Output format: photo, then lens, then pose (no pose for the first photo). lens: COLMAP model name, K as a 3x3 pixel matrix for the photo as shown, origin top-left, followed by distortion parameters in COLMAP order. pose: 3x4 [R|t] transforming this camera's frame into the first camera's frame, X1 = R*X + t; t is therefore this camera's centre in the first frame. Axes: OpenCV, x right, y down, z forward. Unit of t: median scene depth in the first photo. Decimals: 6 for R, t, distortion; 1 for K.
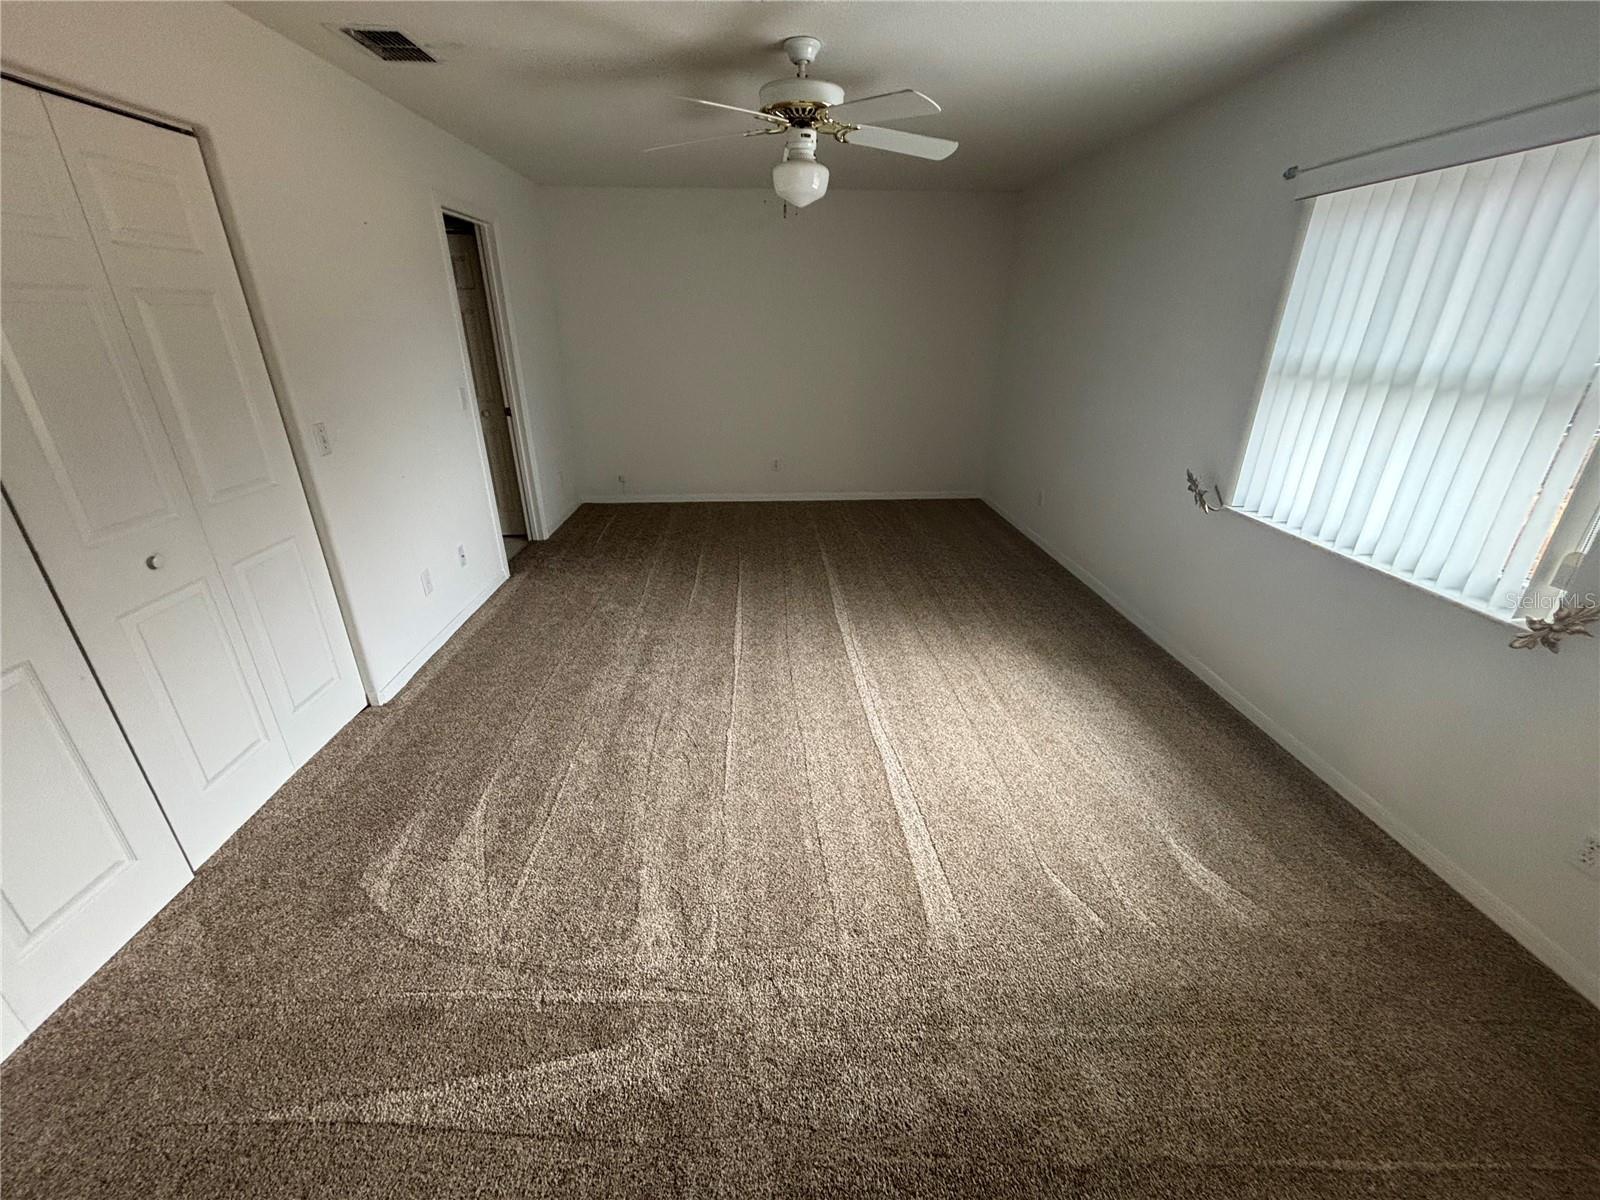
lens RADIAL K [[644.4, 0, 798.5], [0, 644.4, 596.6], [0, 0, 1]] dist [0.007774, -0.002511]
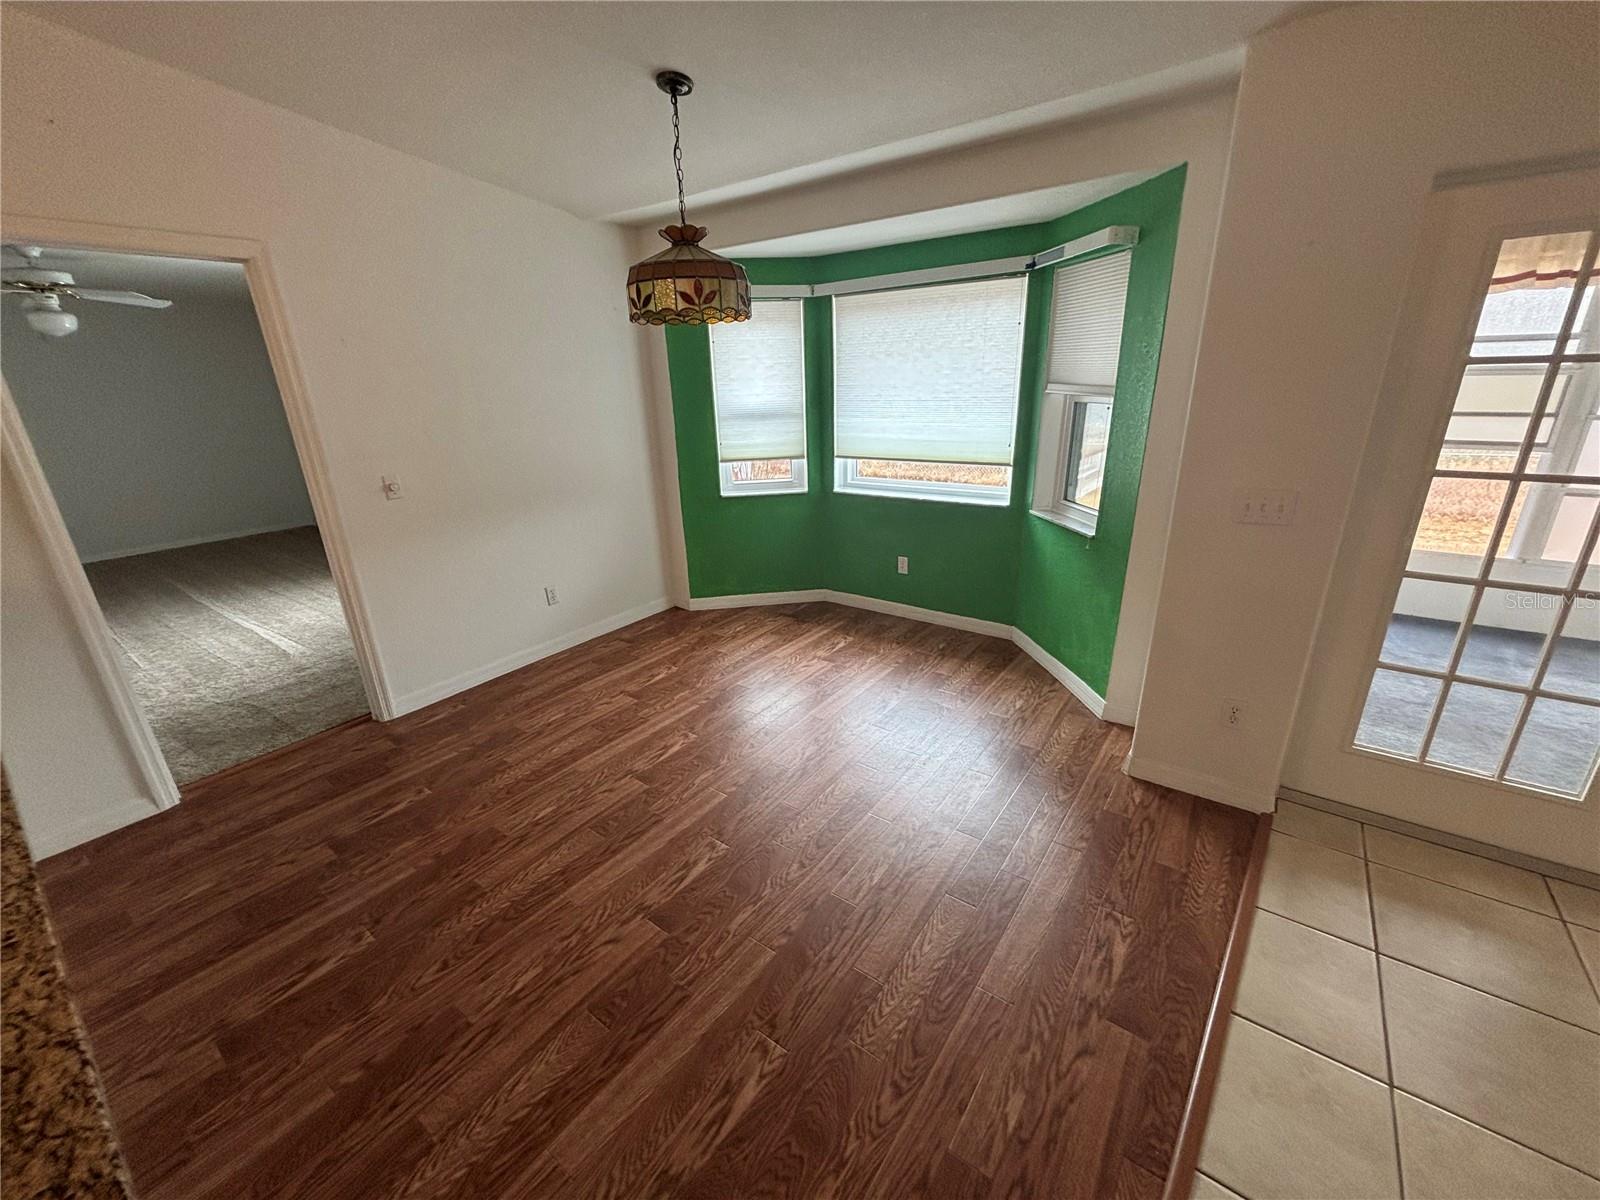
lens RADIAL K [[644.4, 0, 797.8], [0, 644.4, 597.6], [0, 0, 1]] dist [0.007774, -0.002511]
pose [[0.638448, -0.280390, 0.716775, -0.172996], [0.341732, 0.937721, 0.062433, 0.580174], [-0.689641, 0.205085, 0.694504, -1.361416]]
